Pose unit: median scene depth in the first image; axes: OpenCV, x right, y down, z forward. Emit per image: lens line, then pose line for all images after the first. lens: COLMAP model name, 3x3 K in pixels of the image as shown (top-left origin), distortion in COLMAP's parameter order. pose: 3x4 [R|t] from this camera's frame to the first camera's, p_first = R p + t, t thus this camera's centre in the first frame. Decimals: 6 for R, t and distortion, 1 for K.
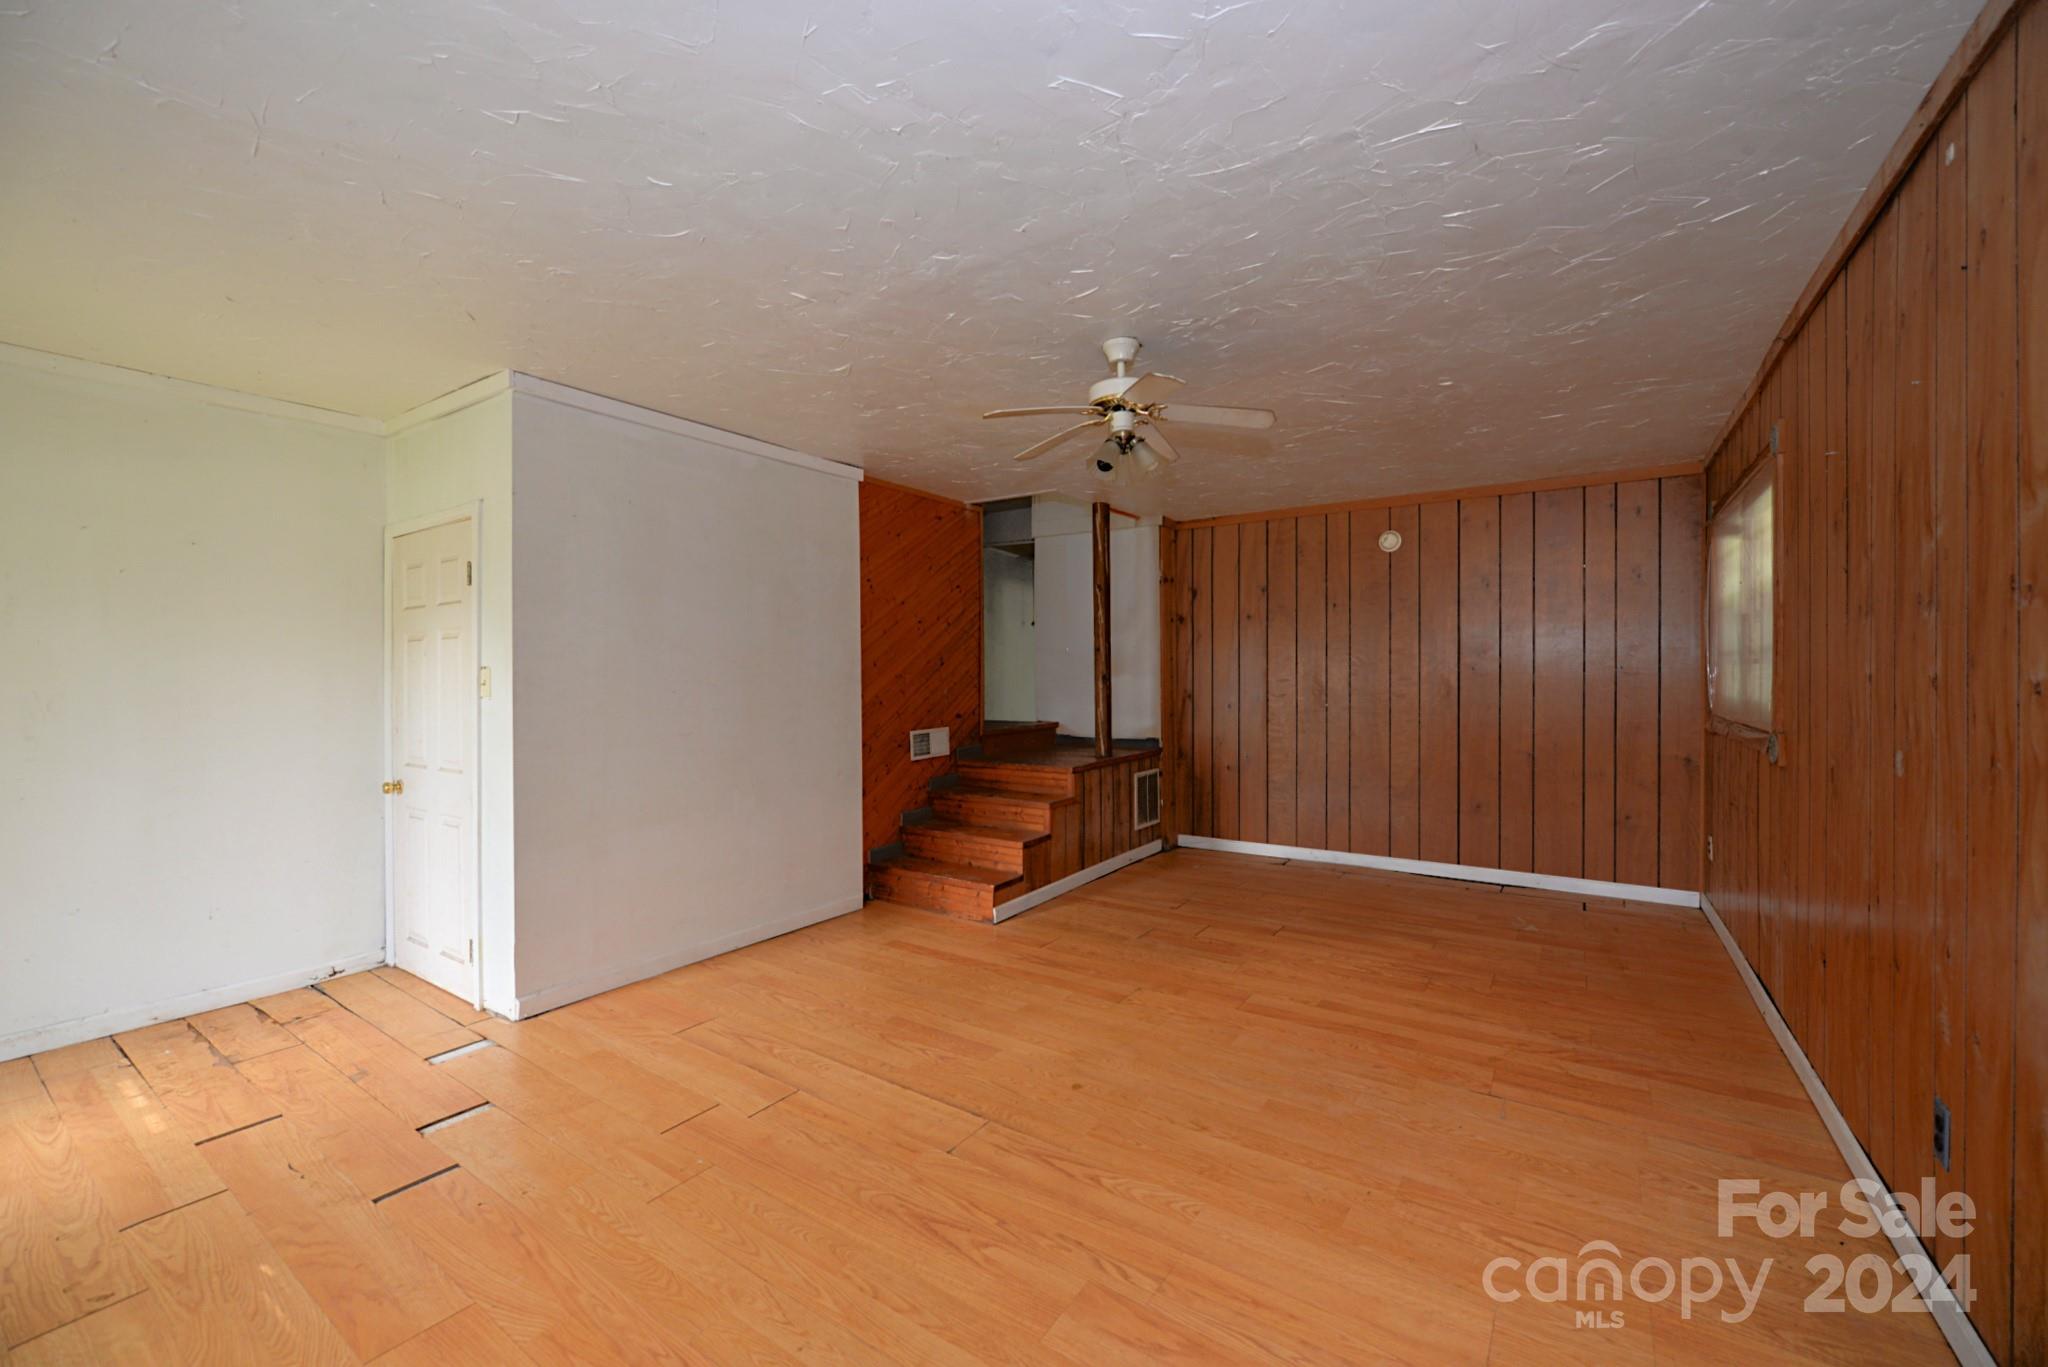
lens RADIAL K [[824.9, 0, 1034.5], [0, 824.9, 679.9], [0, 0, 1]] dist [-0.012714, 0.000218]
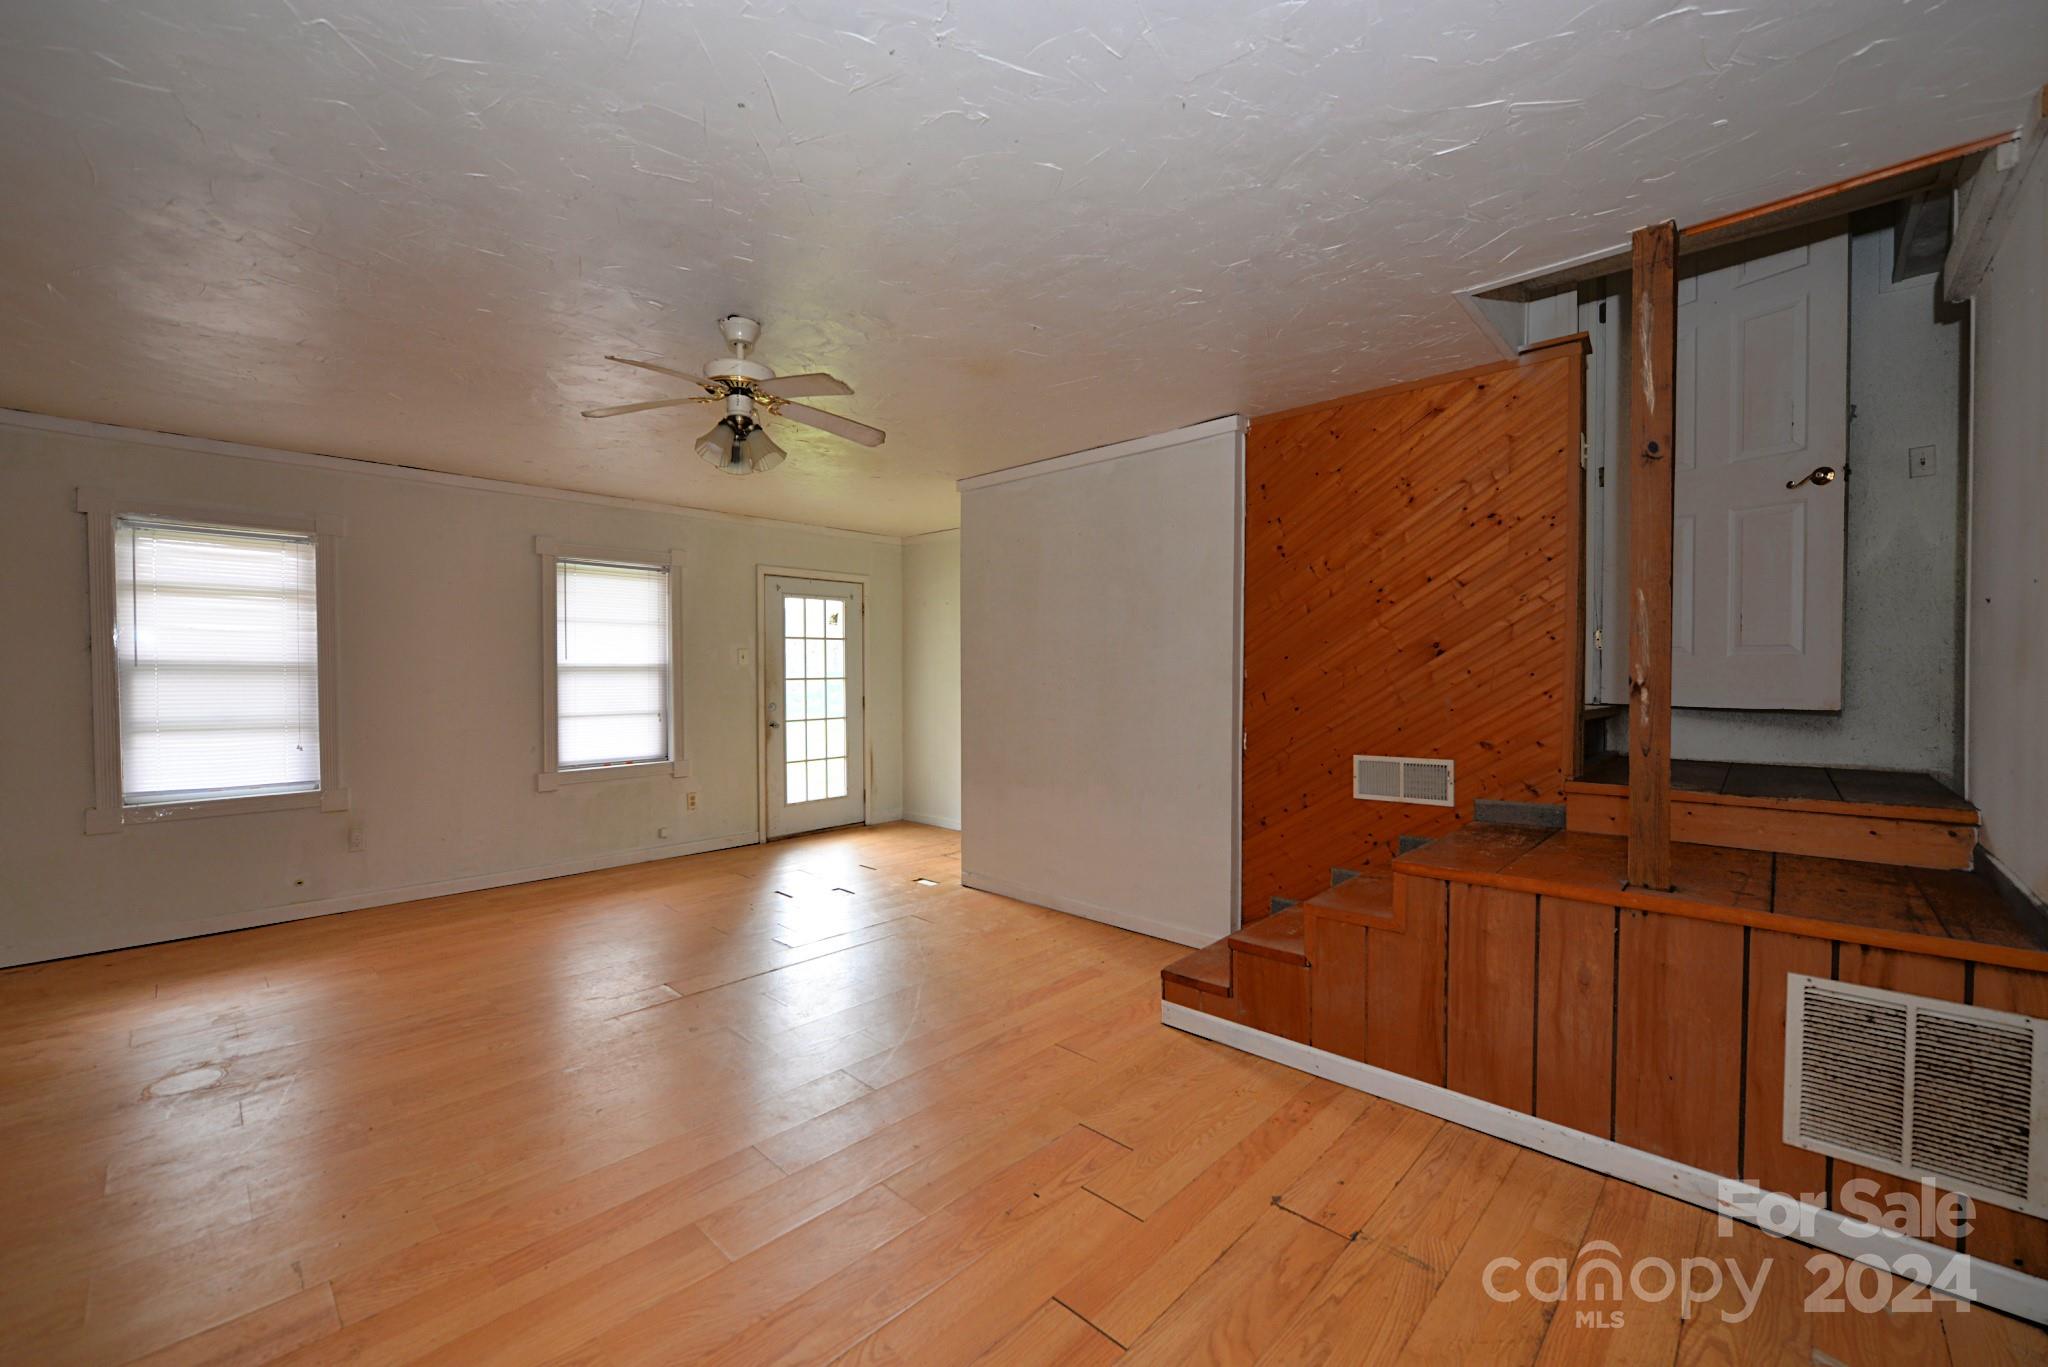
lens RADIAL K [[824.9, 0, 1037.7], [0, 824.9, 686.0], [0, 0, 1]] dist [-0.012714, 0.000218]
pose [[-0.162828, 0.026829, -0.986290, 0.696032], [-0.003847, 0.999605, 0.027826, -0.015769], [0.986647, 0.008325, -0.162660, 1.053895]]
